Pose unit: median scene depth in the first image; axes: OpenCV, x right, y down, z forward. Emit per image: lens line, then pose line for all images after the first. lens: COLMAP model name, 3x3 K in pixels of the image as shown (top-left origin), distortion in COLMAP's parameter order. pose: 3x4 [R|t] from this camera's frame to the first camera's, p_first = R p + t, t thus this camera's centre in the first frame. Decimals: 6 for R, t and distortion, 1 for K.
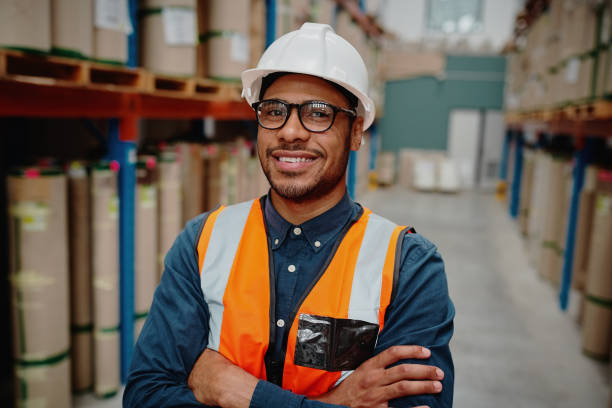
lens RADIAL K [[593.4, 0, 292.0], [0, 593.4, 204.6], [0, 0, 1]] dist [-0.042231, -0.005598]
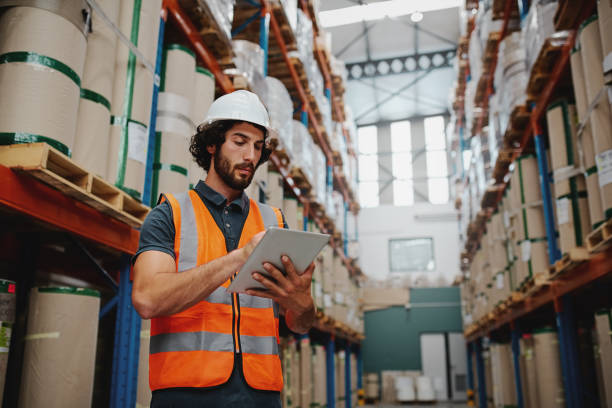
lens RADIAL K [[593.4, 0, 292.0], [0, 593.4, 204.6], [0, 0, 1]] dist [-0.042231, -0.005598]
pose [[0.997070, -0.023667, 0.072742, -0.075249], [0.051244, 0.912681, -0.405448, 0.078405], [-0.056794, 0.407988, 0.911219, -0.198367]]
